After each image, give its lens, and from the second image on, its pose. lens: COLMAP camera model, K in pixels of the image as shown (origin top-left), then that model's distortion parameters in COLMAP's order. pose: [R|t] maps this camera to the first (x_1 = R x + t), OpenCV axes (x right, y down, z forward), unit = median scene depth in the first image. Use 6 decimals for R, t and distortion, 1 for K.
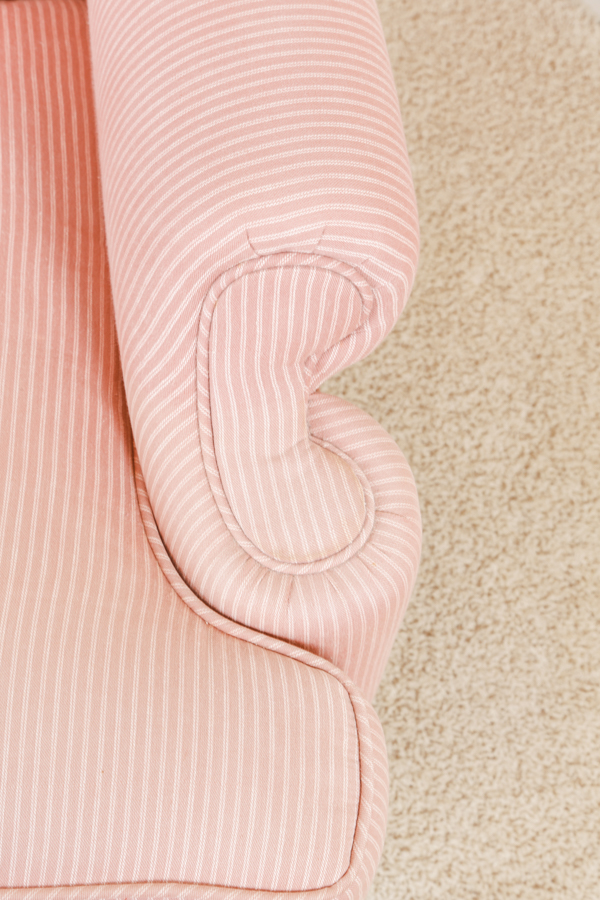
lens RADIAL K [[1587.5, 0, 296.6], [0, 1587.5, 448.0], [0, 0, 1]] dist [-0.100433, 0.000000]
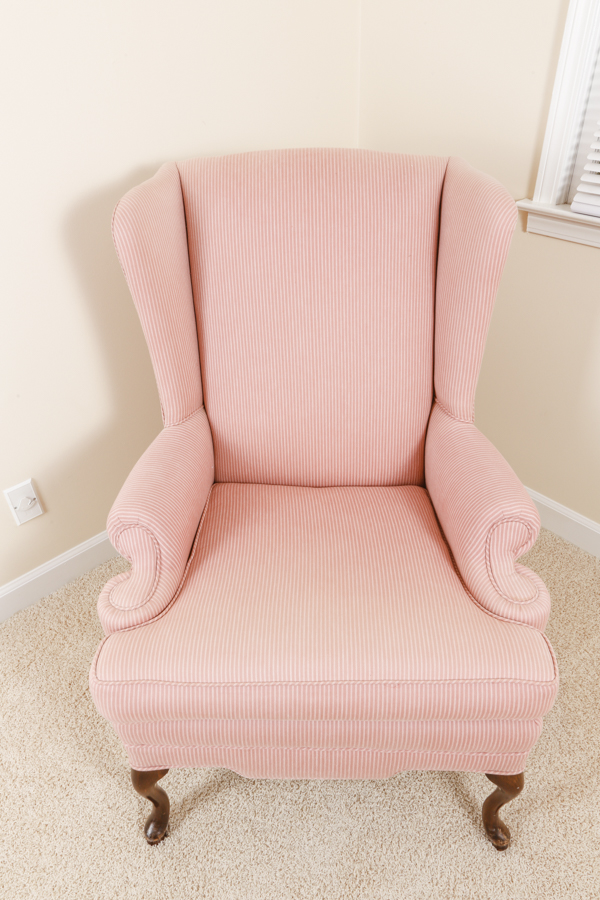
lens RADIAL K [[604.0, 0, 302.6], [0, 604.0, 442.8], [0, 0, 1]] dist [0.003450, -0.007531]
pose [[0.997097, -0.013808, -0.074875, -0.402286], [-0.024842, 0.870594, -0.491374, 0.462951], [0.071970, 0.491808, 0.867724, -0.462278]]
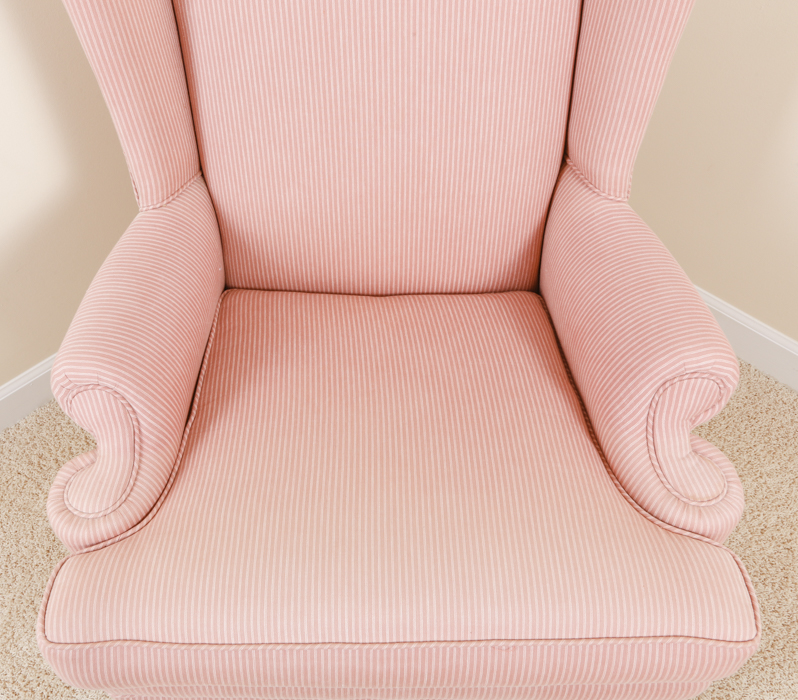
lens RADIAL K [[686.4, 0, 351.6], [0, 686.4, 342.2], [0, 0, 1]] dist [0.006163, -0.006796]
pose [[0.997460, -0.003675, -0.071138, -0.456074], [-0.015003, 0.965428, -0.260239, 0.119364], [0.069635, 0.260645, 0.962920, -0.109299]]
